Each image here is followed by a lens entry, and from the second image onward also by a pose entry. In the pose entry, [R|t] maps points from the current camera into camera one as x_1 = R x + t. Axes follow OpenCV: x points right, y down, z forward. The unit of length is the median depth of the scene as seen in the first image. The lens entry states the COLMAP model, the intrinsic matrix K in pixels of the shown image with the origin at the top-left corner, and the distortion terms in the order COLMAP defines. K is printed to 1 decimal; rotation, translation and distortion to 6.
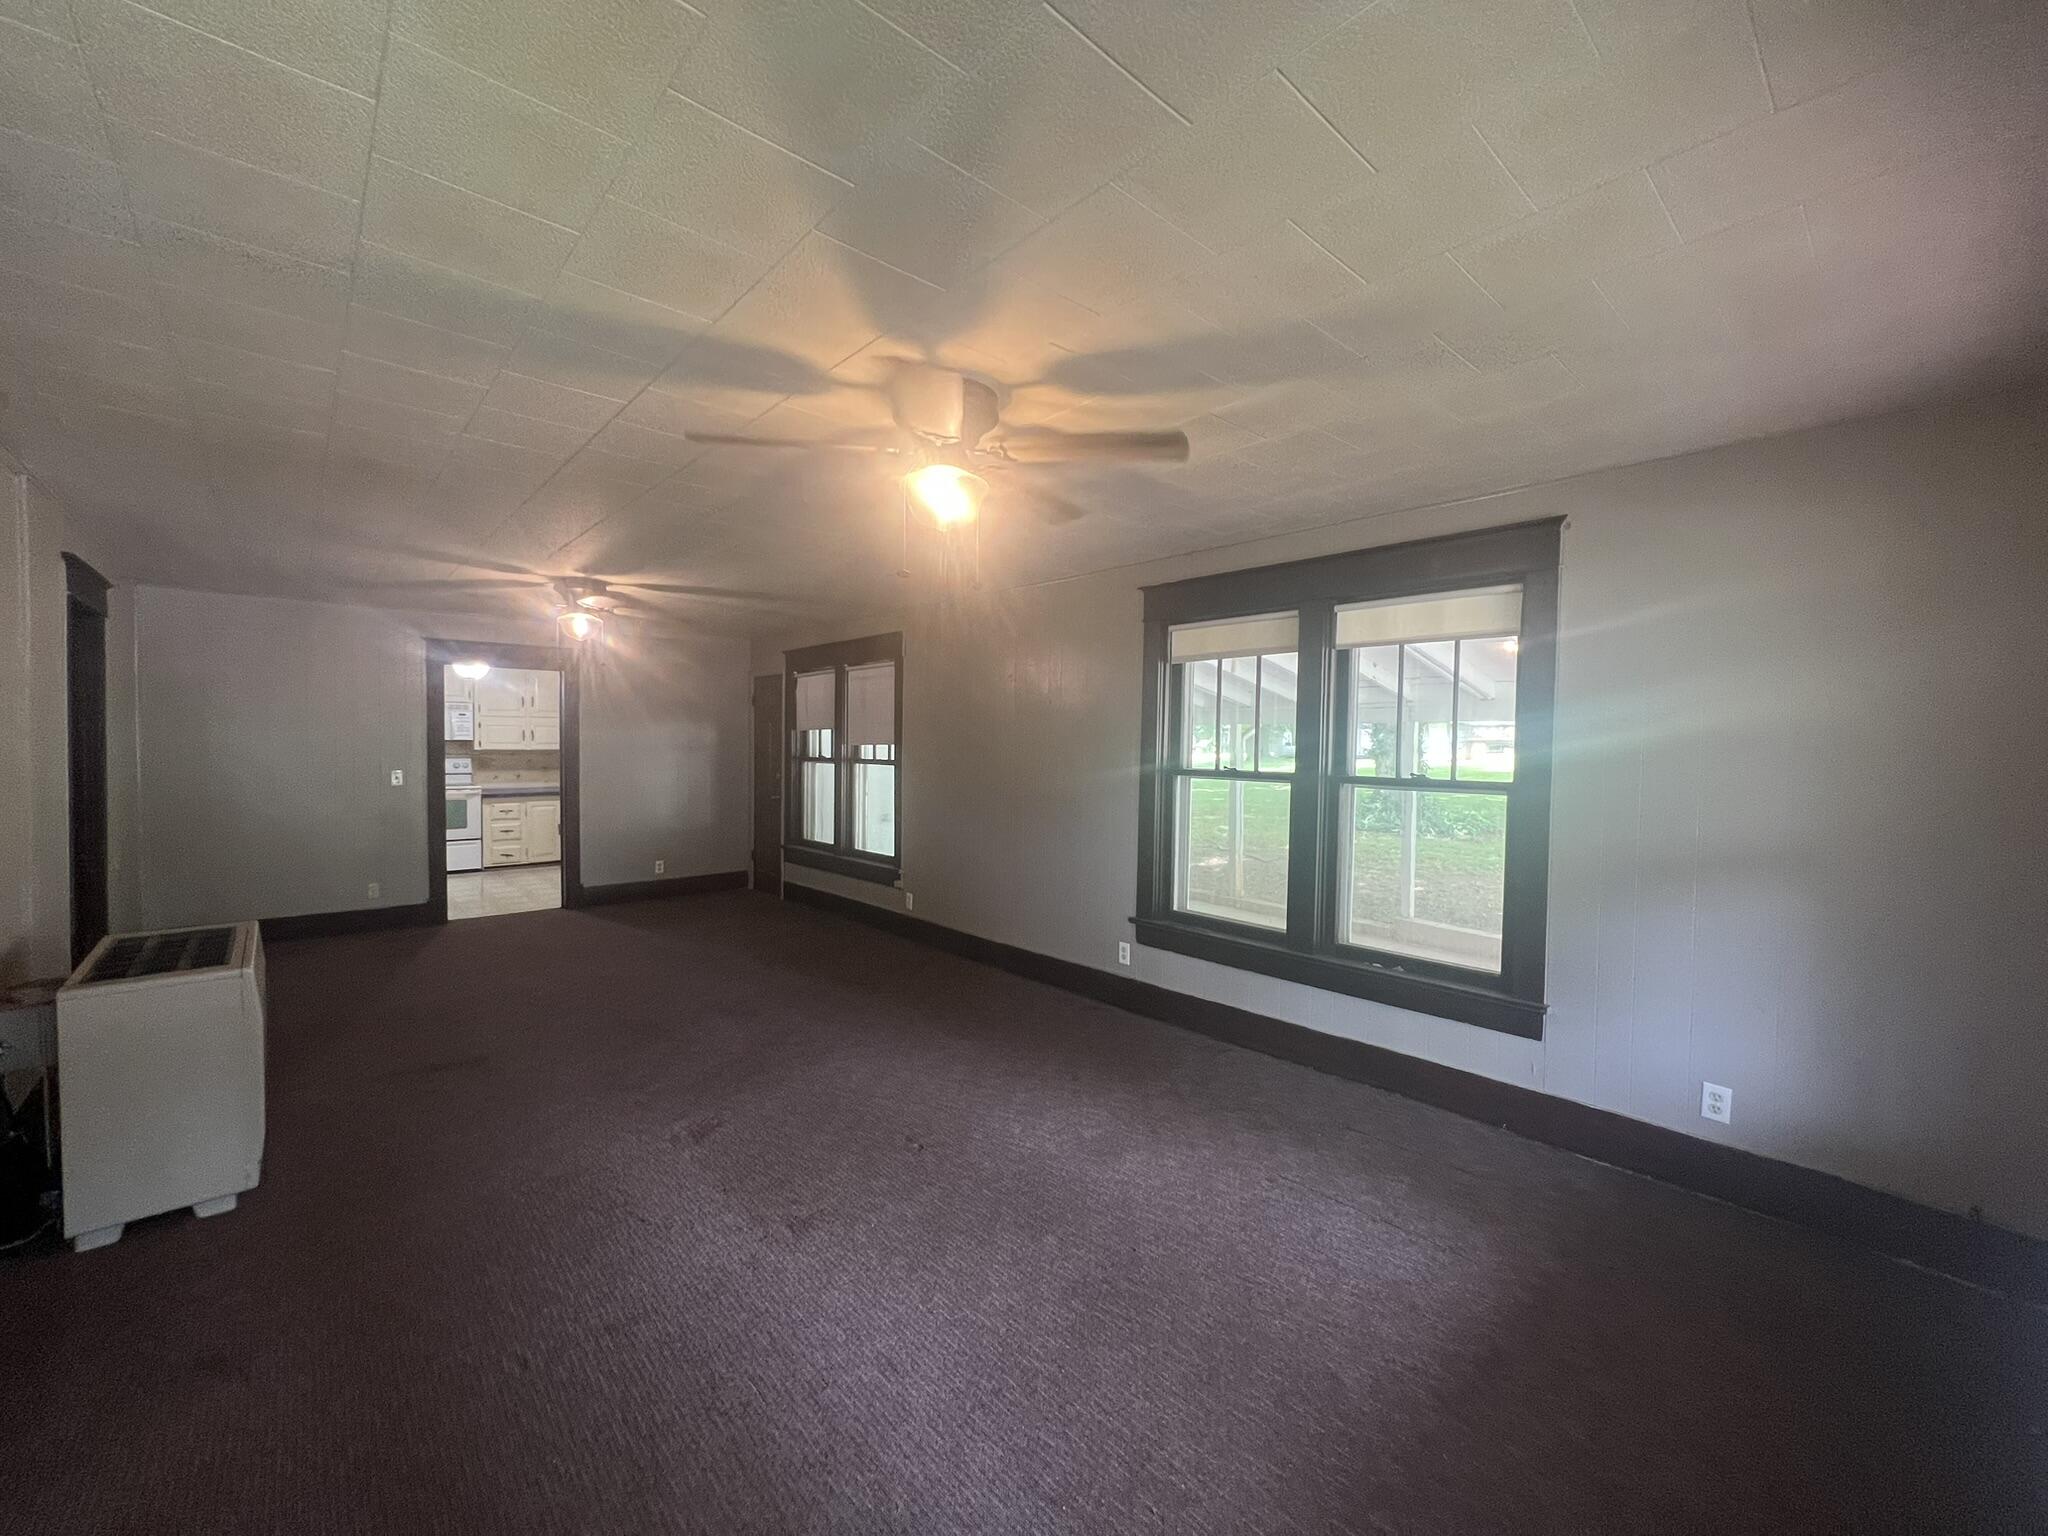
lens RADIAL K [[816.5, 0, 1023.3], [0, 816.5, 772.1], [0, 0, 1]] dist [-0.005002, 0.001327]
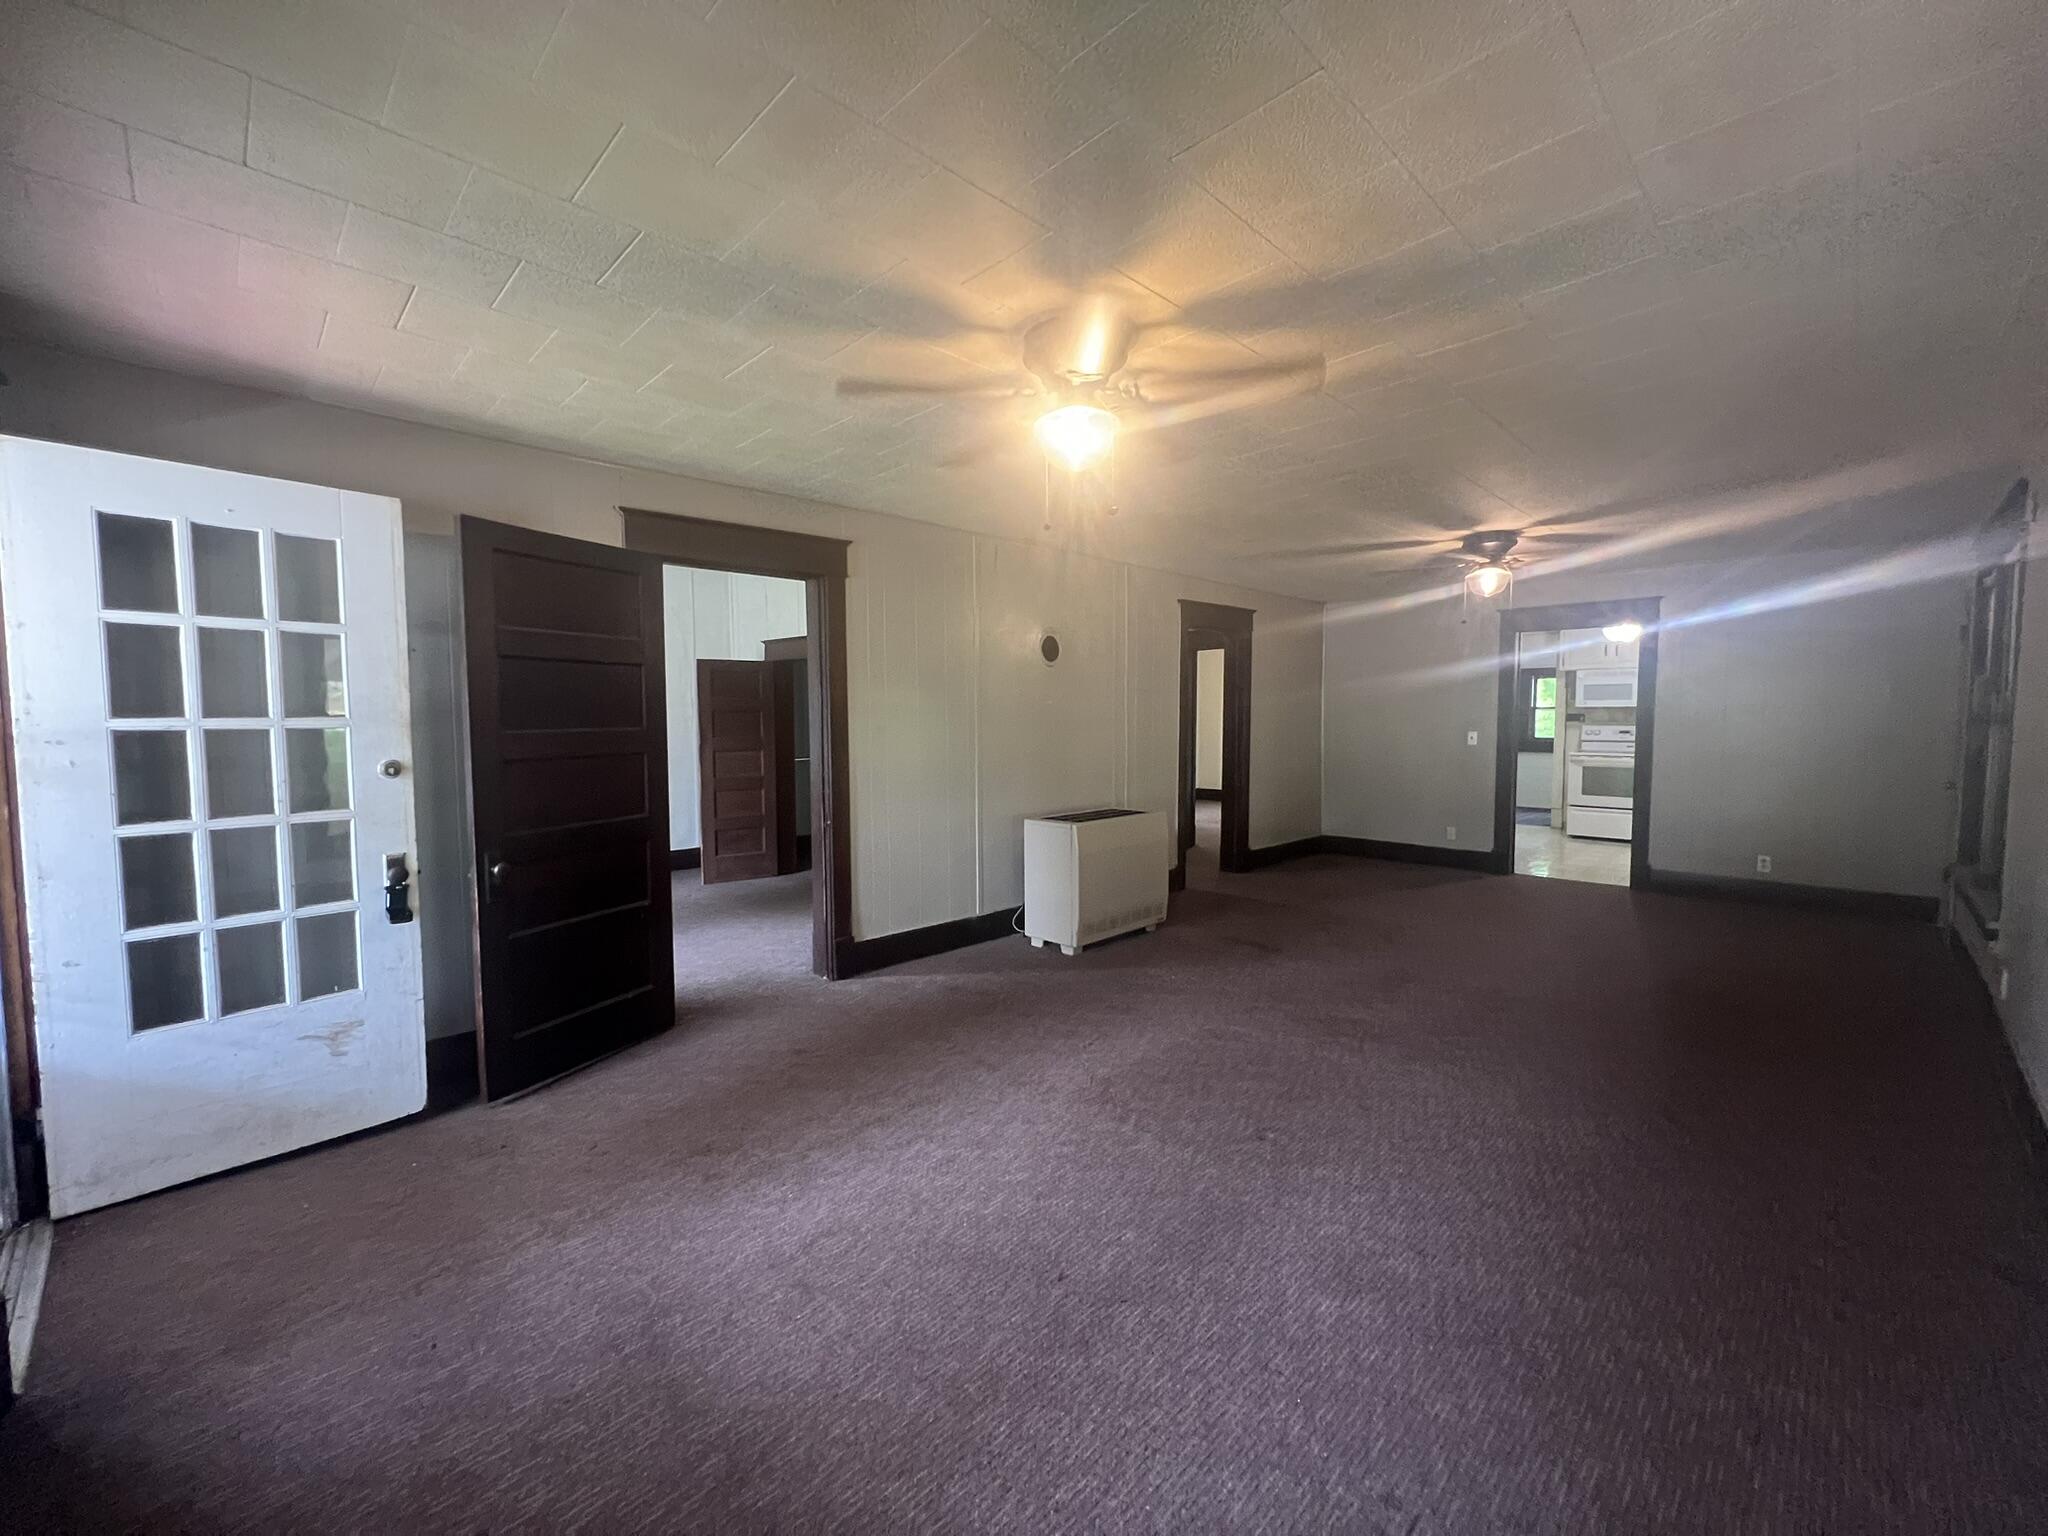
lens RADIAL K [[816.5, 0, 1029.8], [0, 816.5, 771.6], [0, 0, 1]] dist [-0.005002, 0.001327]
pose [[0.044539, 0.053901, -0.997553, 0.241049], [-0.027897, 0.998221, 0.052691, 0.007452], [0.998618, 0.025482, 0.045963, 0.229524]]
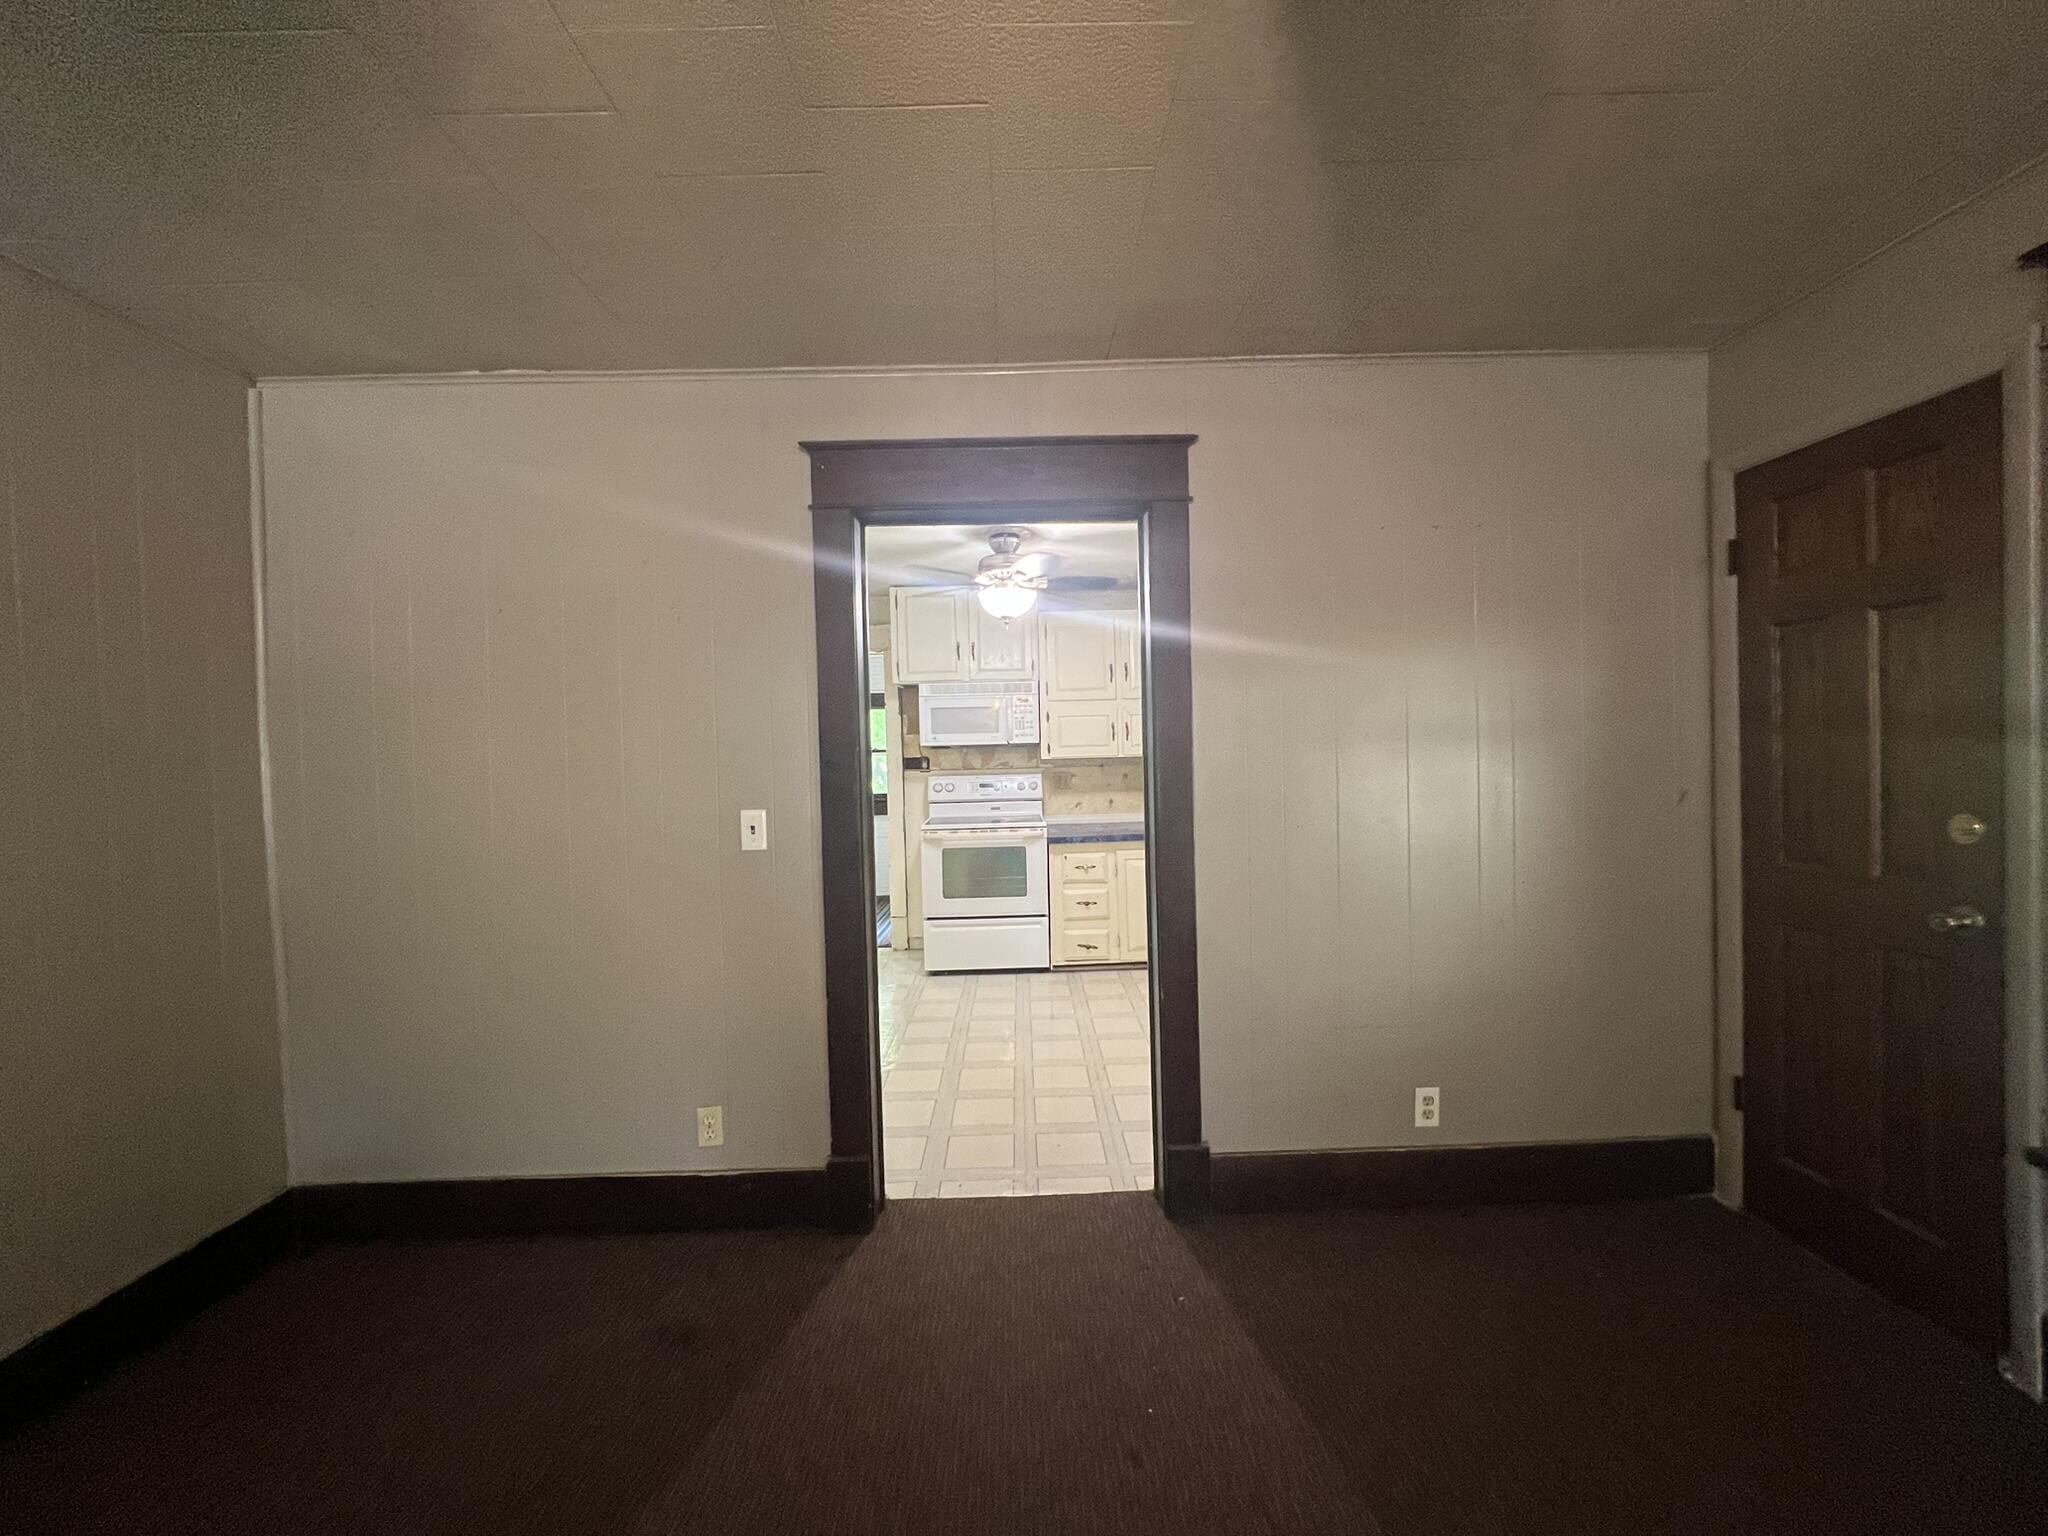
lens RADIAL K [[816.5, 0, 1029.3], [0, 816.5, 771.8], [0, 0, 1]] dist [-0.005002, 0.001327]
pose [[0.753636, -0.019827, -0.656993, -0.297697], [0.010908, 0.999785, -0.017659, -0.008108], [0.657201, 0.006142, 0.753690, 0.558266]]
